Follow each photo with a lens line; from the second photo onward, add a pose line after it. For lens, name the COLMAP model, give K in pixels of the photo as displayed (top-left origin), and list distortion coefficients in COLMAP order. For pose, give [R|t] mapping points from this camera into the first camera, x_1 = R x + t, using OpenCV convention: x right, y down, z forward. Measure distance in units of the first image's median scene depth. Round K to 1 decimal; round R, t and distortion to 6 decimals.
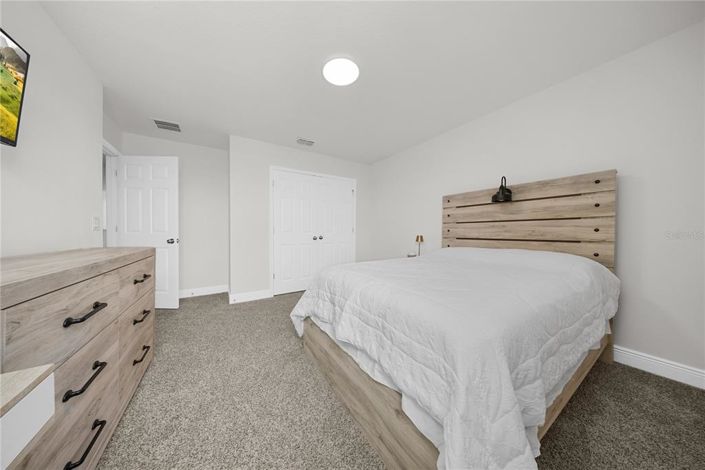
lens RADIAL K [[208.7, 0, 352.5], [0, 208.7, 235.0], [0, 0, 1]] dist [-0.000339, -0.000012]
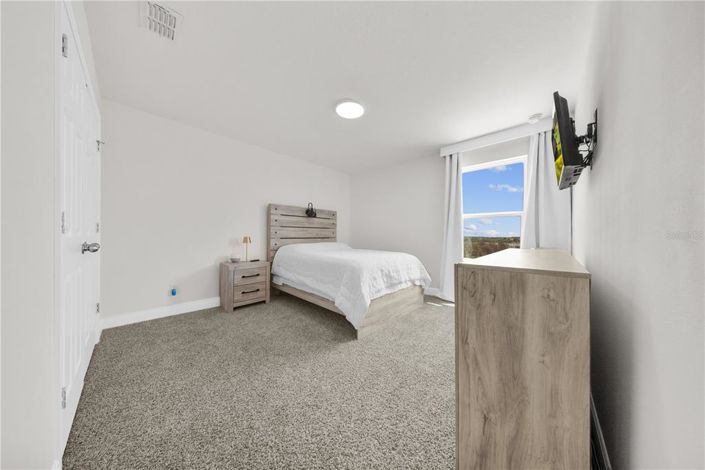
lens RADIAL K [[208.7, 0, 352.5], [0, 208.7, 235.0], [0, 0, 1]] dist [-0.000339, -0.000012]
pose [[-0.237331, -0.004726, 0.971417, -1.062250], [0.004095, 0.999974, 0.005866, -0.012167], [-0.971420, 0.005370, -0.237305, 1.040536]]
